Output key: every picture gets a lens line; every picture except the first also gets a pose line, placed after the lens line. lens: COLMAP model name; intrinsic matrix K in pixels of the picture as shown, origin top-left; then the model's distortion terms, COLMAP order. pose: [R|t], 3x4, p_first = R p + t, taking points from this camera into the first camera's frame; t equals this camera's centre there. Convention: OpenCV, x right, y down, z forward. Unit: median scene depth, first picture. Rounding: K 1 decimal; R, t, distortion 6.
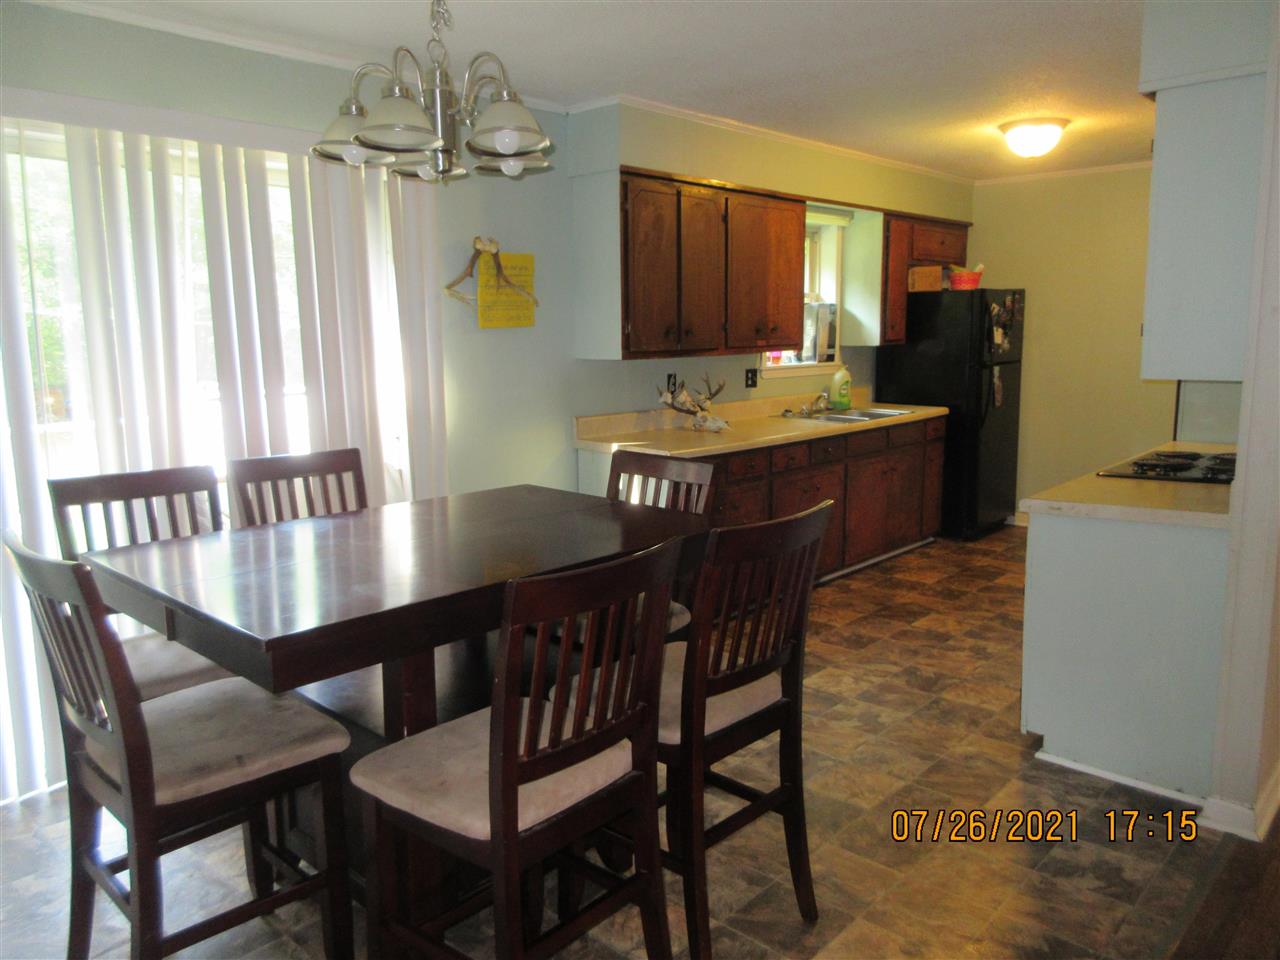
lens RADIAL K [[933.2, 0, 631.8], [0, 933.2, 482.1], [0, 0, 1]] dist [-0.028903, -0.002943]
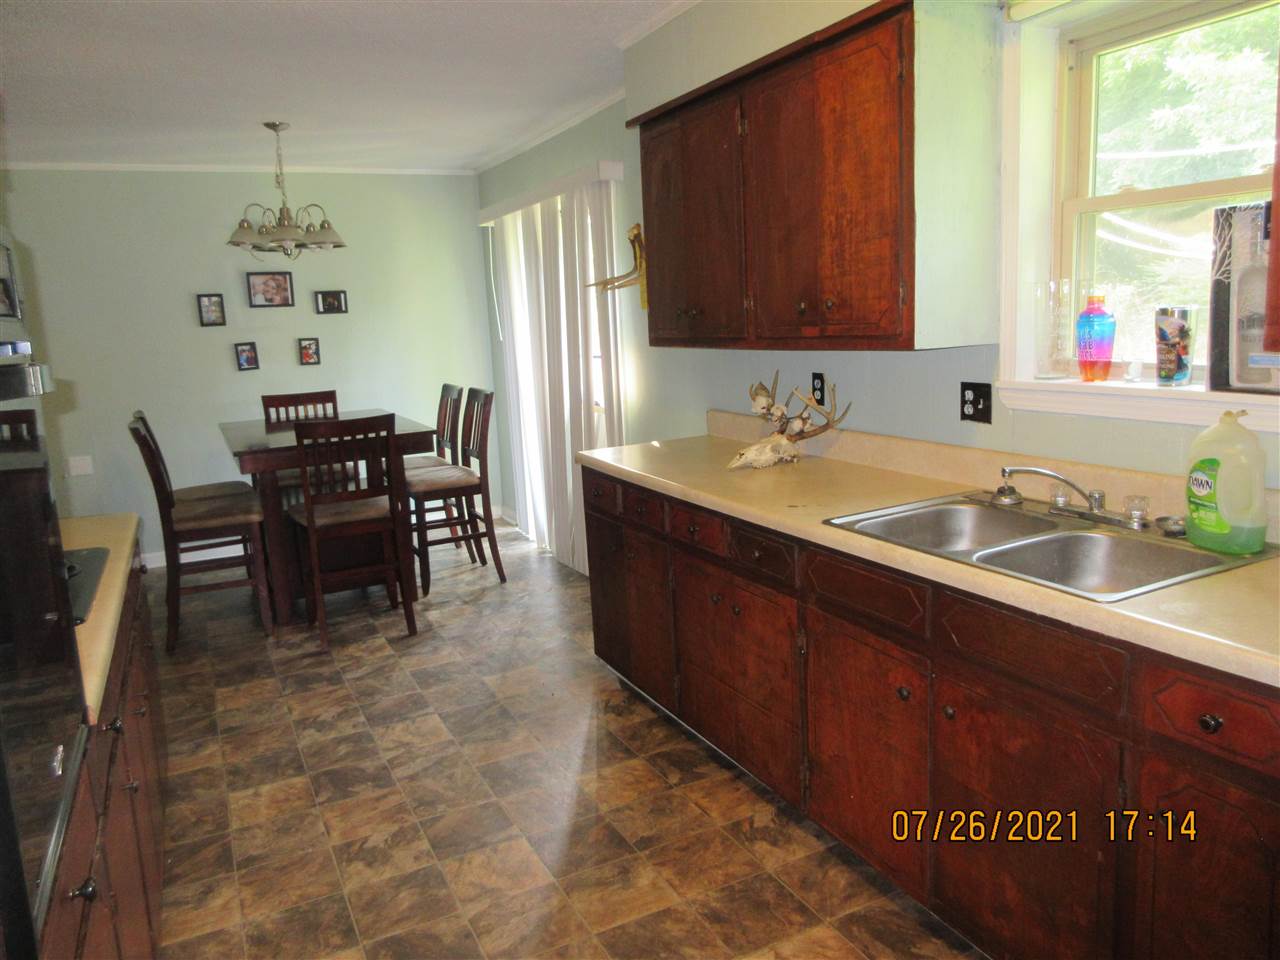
lens RADIAL K [[942.0, 0, 642.8], [0, 942.0, 473.9], [0, 0, 1]] dist [0.003861, 0.003861]
pose [[-0.350140, 0.189874, -0.917251, 0.700634], [-0.096459, 0.966725, 0.236936, -0.191971], [0.931718, 0.171438, -0.320174, 1.110944]]
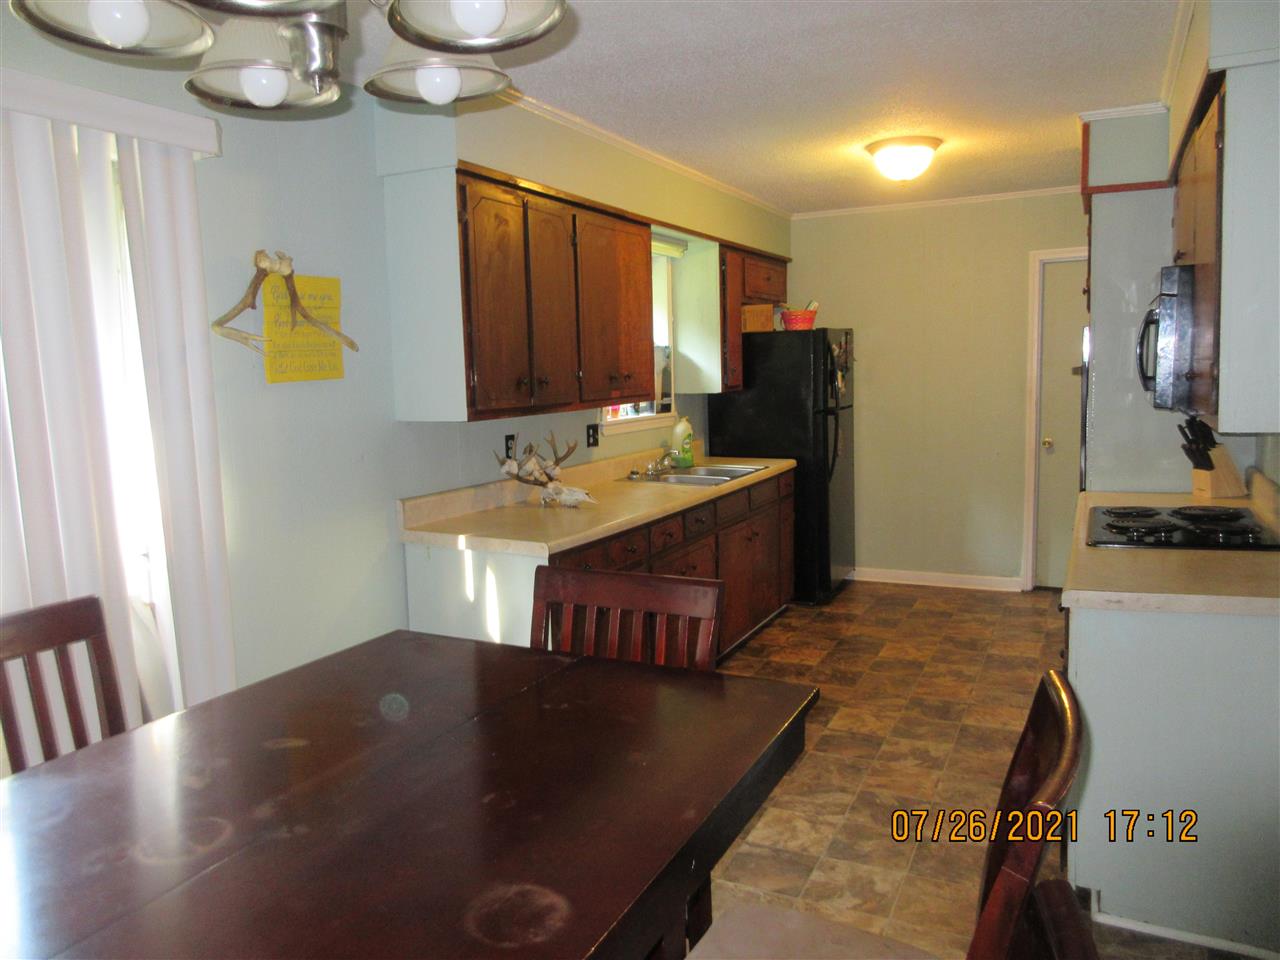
lens RADIAL K [[942.0, 0, 642.8], [0, 942.0, 473.9], [0, 0, 1]] dist [0.003861, 0.003861]
pose [[0.953961, -0.046458, 0.296310, -0.087474], [0.063410, 0.996840, -0.047855, -0.038499], [-0.293151, 0.064441, 0.953892, 0.210651]]
